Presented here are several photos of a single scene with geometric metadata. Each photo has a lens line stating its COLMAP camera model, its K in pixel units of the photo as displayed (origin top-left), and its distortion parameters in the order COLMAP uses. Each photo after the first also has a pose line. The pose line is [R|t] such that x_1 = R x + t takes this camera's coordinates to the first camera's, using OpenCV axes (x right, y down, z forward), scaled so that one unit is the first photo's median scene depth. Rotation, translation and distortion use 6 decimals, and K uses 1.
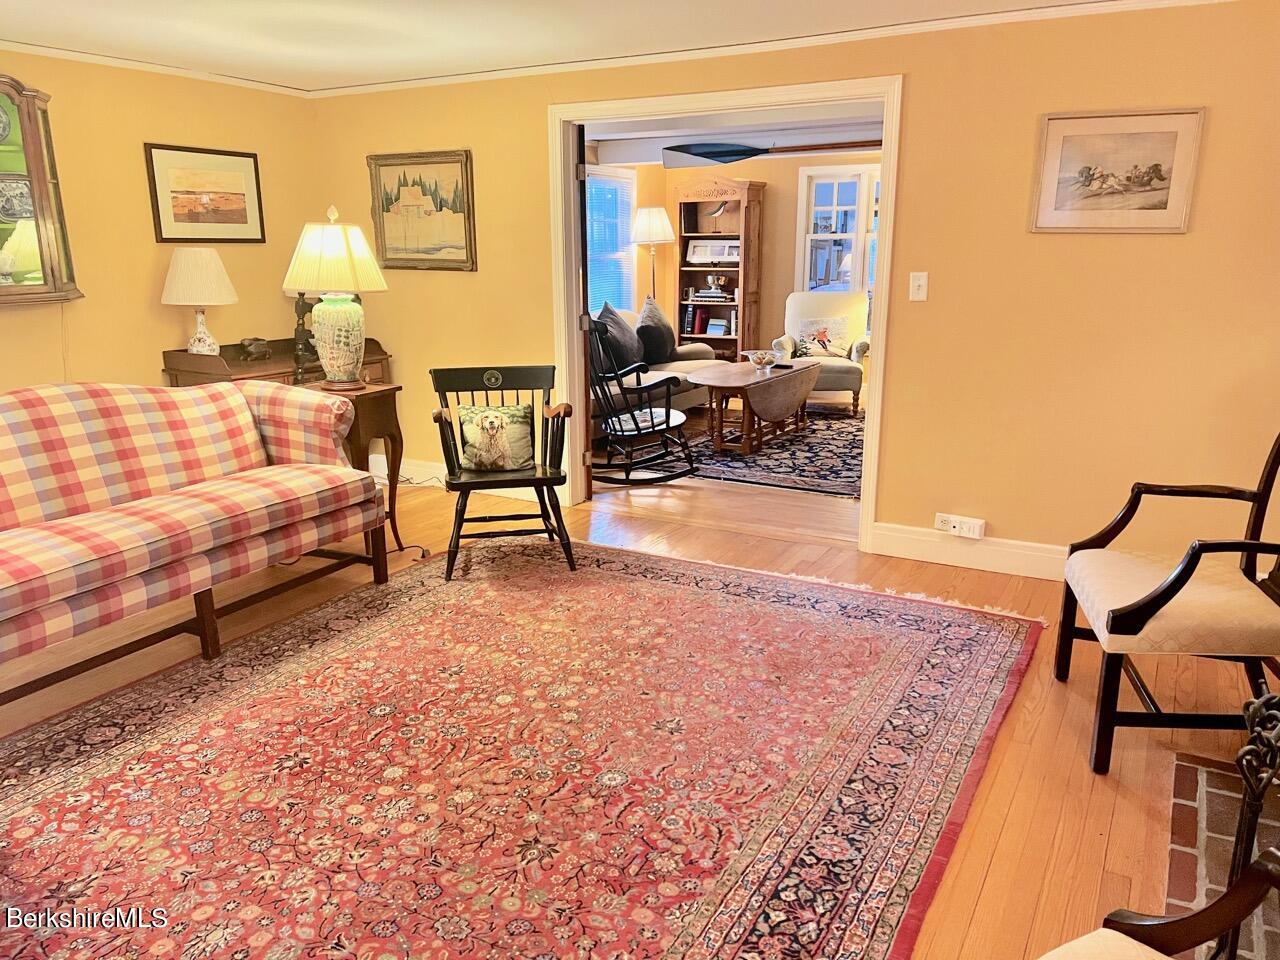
lens RADIAL K [[958.2, 0, 636.1], [0, 958.2, 486.8], [0, 0, 1]] dist [0.057544, -0.060465]
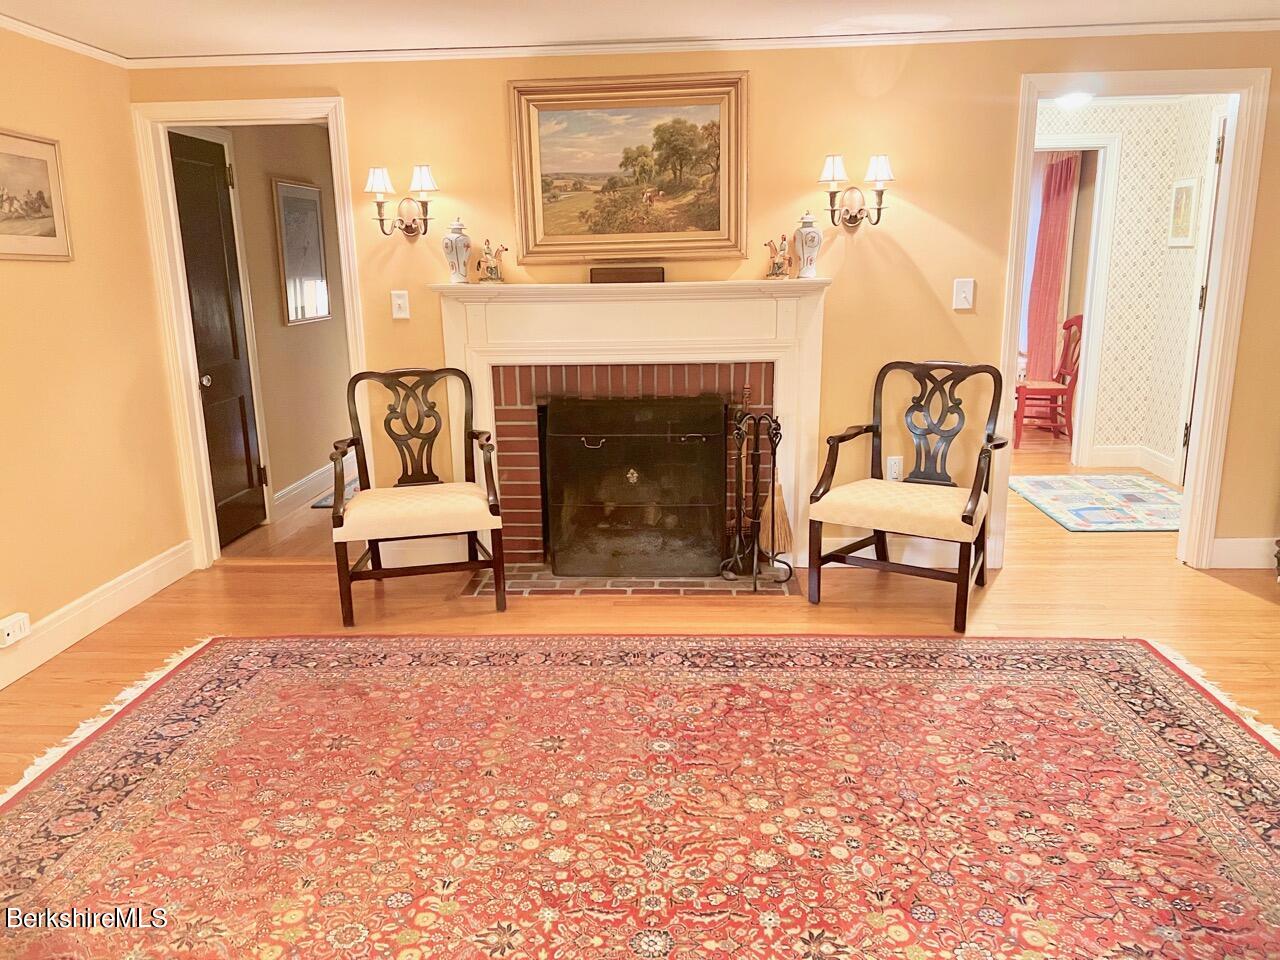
lens RADIAL K [[958.2, 0, 644.0], [0, 958.2, 481.2], [0, 0, 1]] dist [0.057544, -0.060465]
pose [[-0.449780, -0.185052, 0.873759, -0.561564], [0.243985, 0.915632, 0.319515, -0.197495], [-0.859168, 0.356895, -0.366683, 0.812466]]
